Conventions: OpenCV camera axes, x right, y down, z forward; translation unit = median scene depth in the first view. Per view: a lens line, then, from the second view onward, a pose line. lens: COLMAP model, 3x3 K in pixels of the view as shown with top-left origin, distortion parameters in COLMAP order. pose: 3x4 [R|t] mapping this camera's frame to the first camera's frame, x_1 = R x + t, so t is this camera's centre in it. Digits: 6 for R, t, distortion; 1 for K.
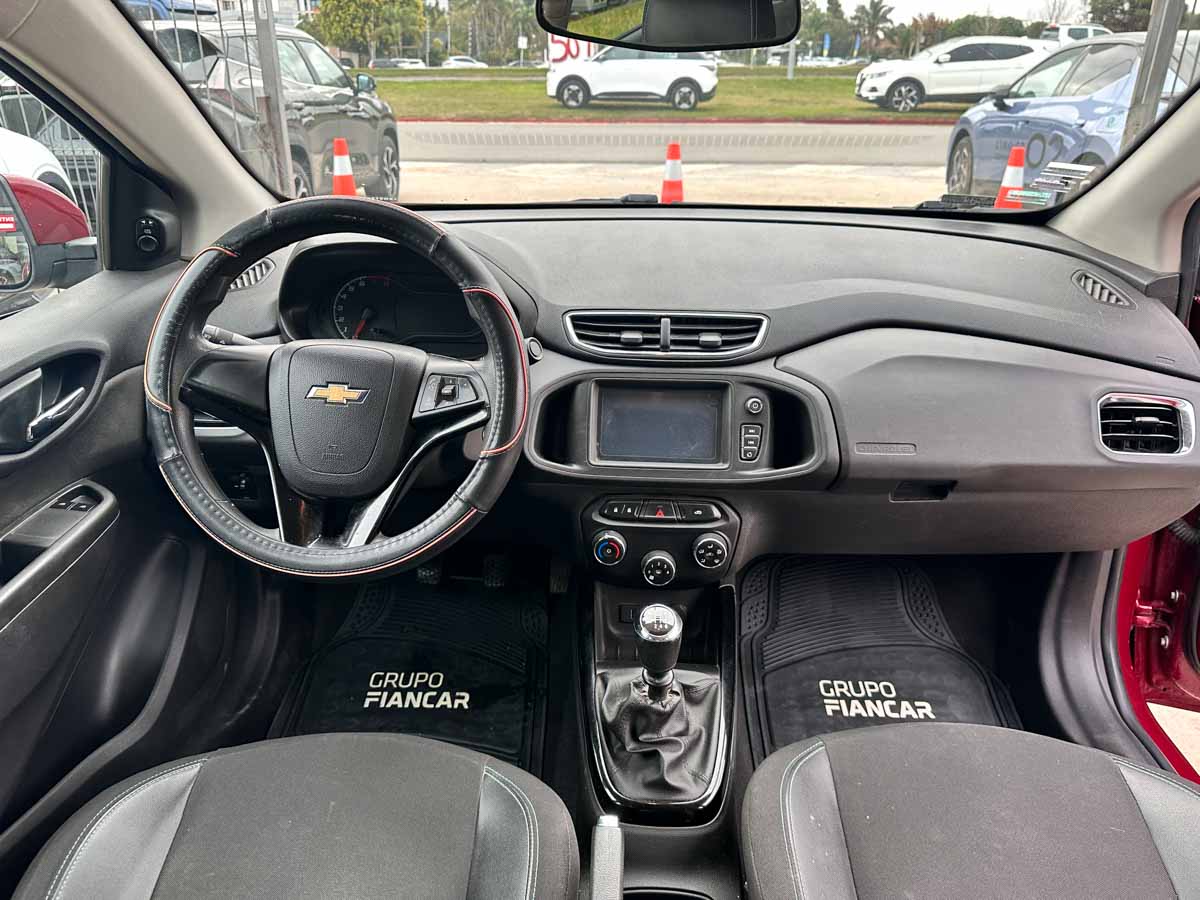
lens RADIAL K [[852.2, 0, 578.2], [0, 852.2, 449.2], [0, 0, 1]] dist [0.010591, -0.014224]
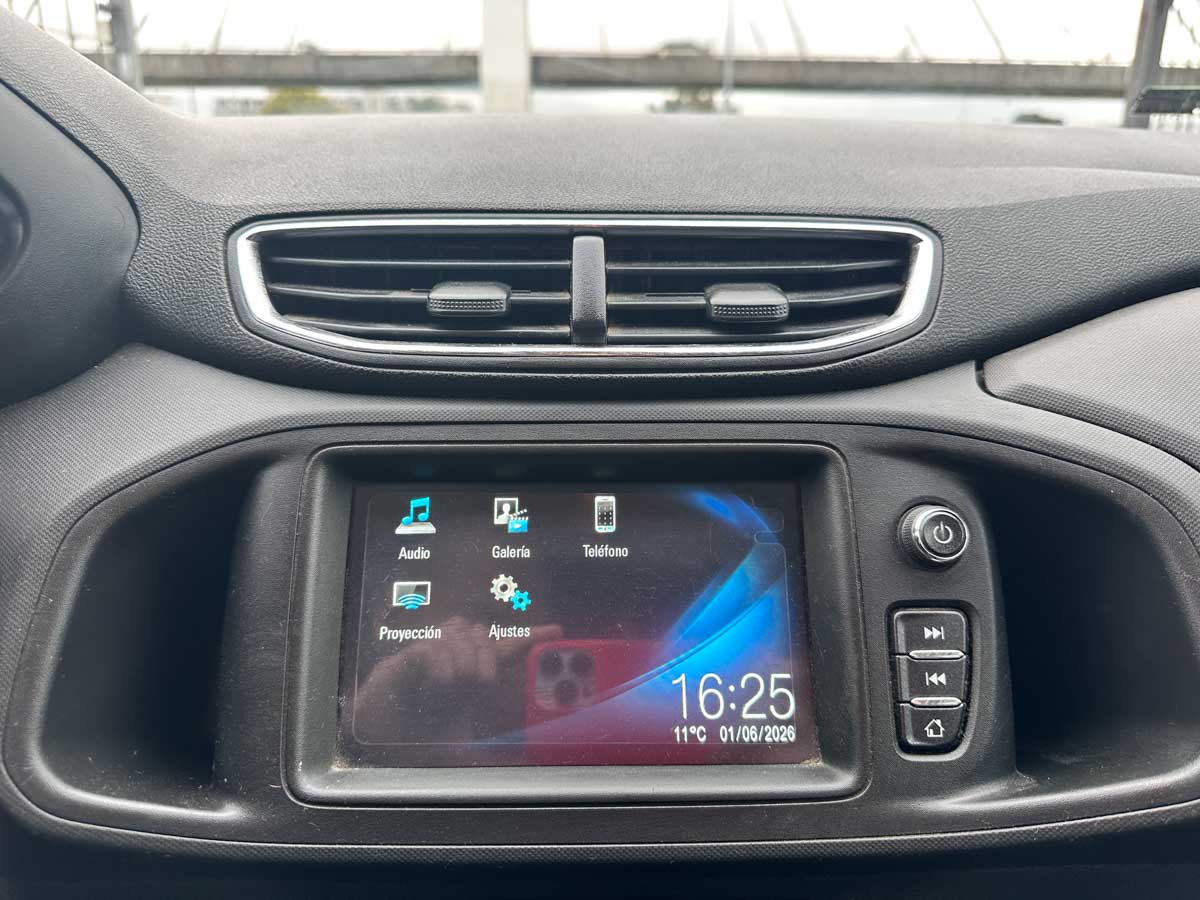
lens RADIAL K [[852.2, 0, 599.2], [0, 852.2, 450.6], [0, 0, 1]] dist [0.010591, -0.014224]
pose [[0.996145, -0.021957, 0.084928, 0.080712], [0.033527, 0.989961, -0.137306, -0.042590], [-0.081061, 0.139624, 0.986881, 0.728360]]
